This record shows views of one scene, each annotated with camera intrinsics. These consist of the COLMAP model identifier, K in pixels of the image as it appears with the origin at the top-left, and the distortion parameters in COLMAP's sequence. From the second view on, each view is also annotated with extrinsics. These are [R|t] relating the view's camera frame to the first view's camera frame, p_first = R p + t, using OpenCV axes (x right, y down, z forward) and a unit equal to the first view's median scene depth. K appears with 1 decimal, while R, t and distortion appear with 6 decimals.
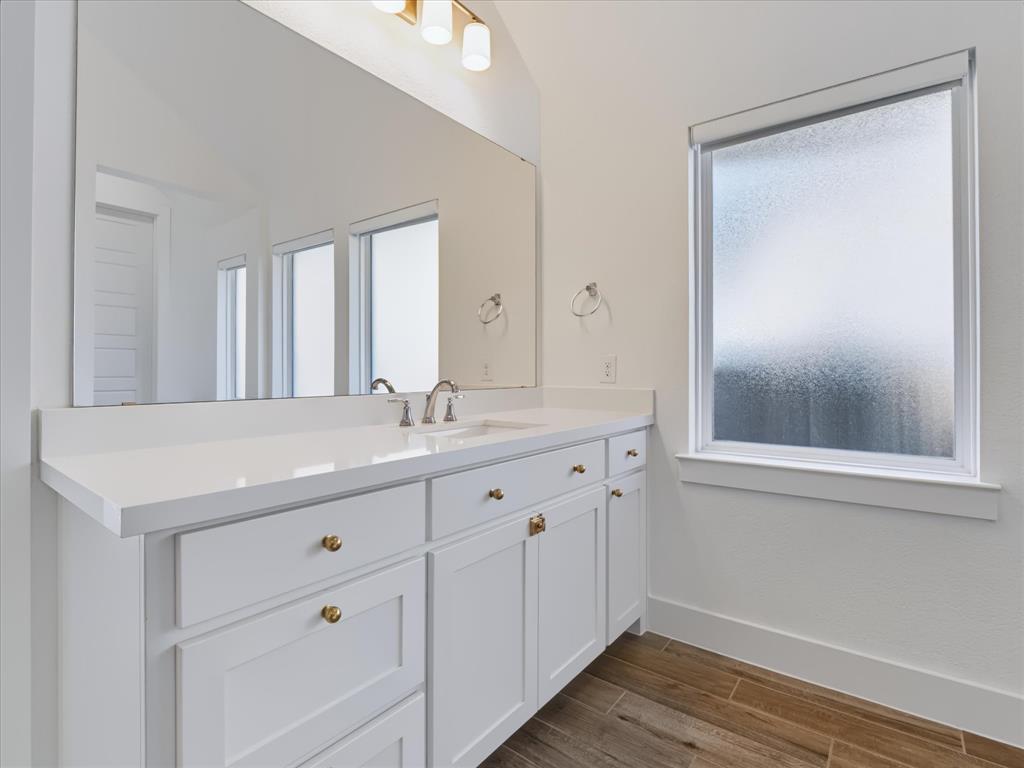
lens RADIAL K [[503.1, 0, 506.5], [0, 503.1, 392.8], [0, 0, 1]] dist [-0.011454, -0.000990]
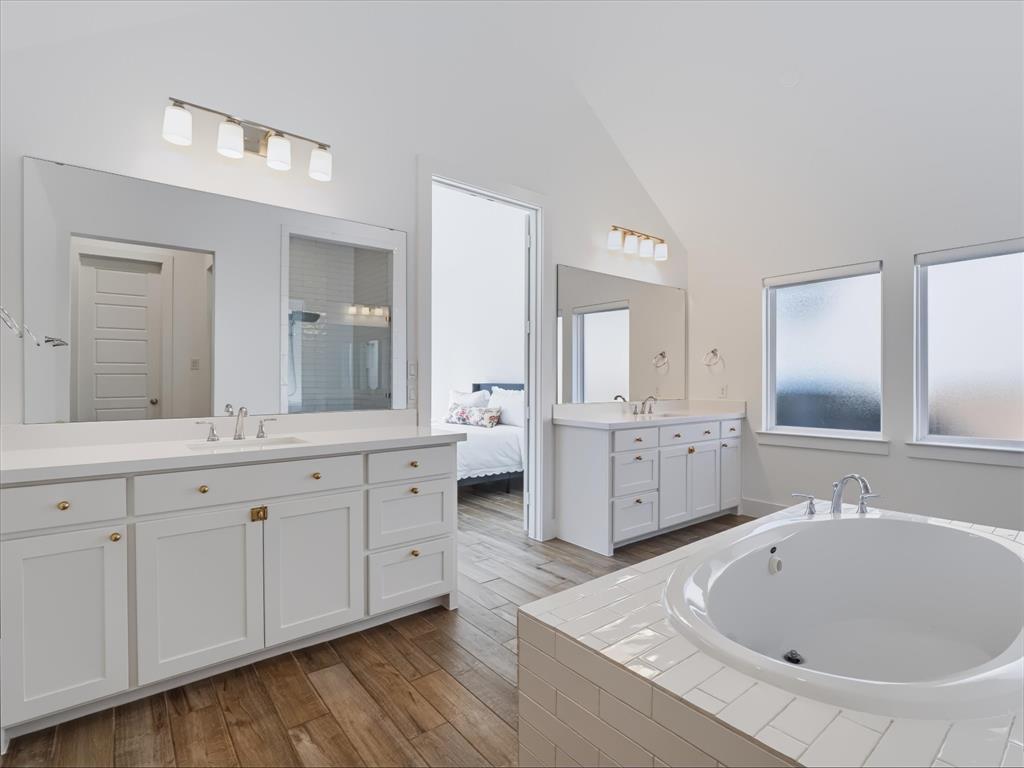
lens RADIAL K [[503.1, 0, 510.0], [0, 503.1, 395.3], [0, 0, 1]] dist [-0.011454, -0.000990]
pose [[0.973287, 0.005401, -0.229530, -0.194512], [-0.009435, 0.999820, -0.016480, 0.014536], [0.229399, 0.018206, 0.973162, -1.341201]]
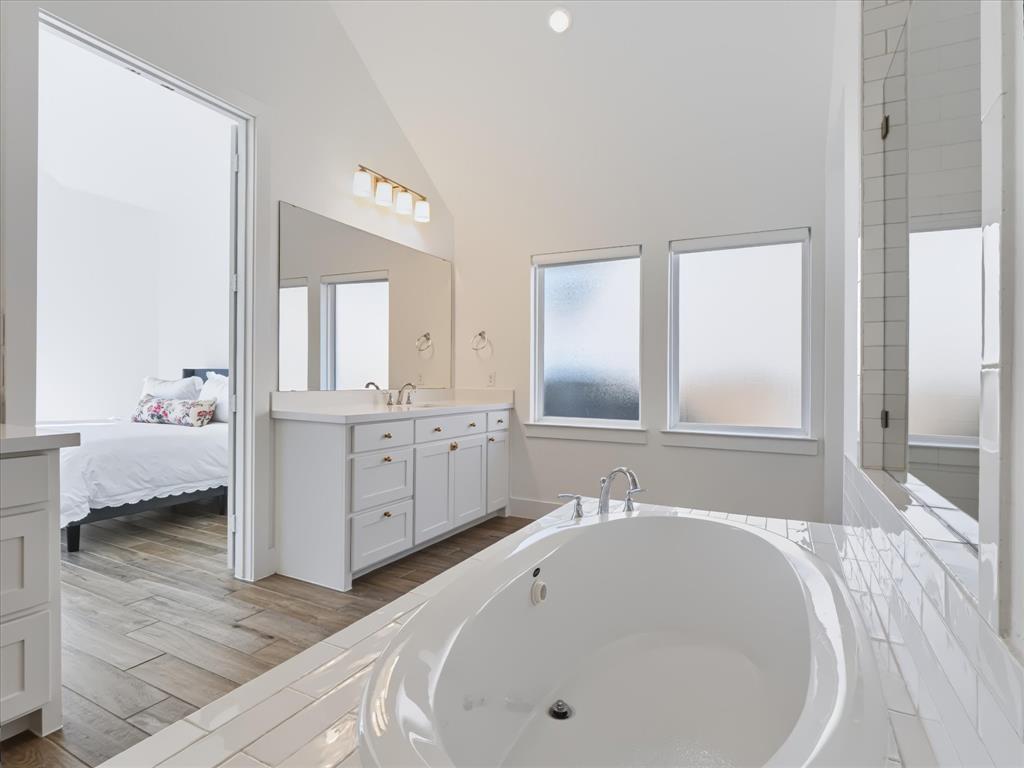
lens RADIAL K [[536.5, 0, 509.5], [0, 536.5, 393.0], [0, 0, 1]] dist [0.008626, -0.004189]
pose [[0.982547, 0.007450, 0.185863, -0.105701], [-0.004579, 0.999864, -0.015872, 0.040166], [-0.185956, 0.014744, 0.982447, -1.045114]]
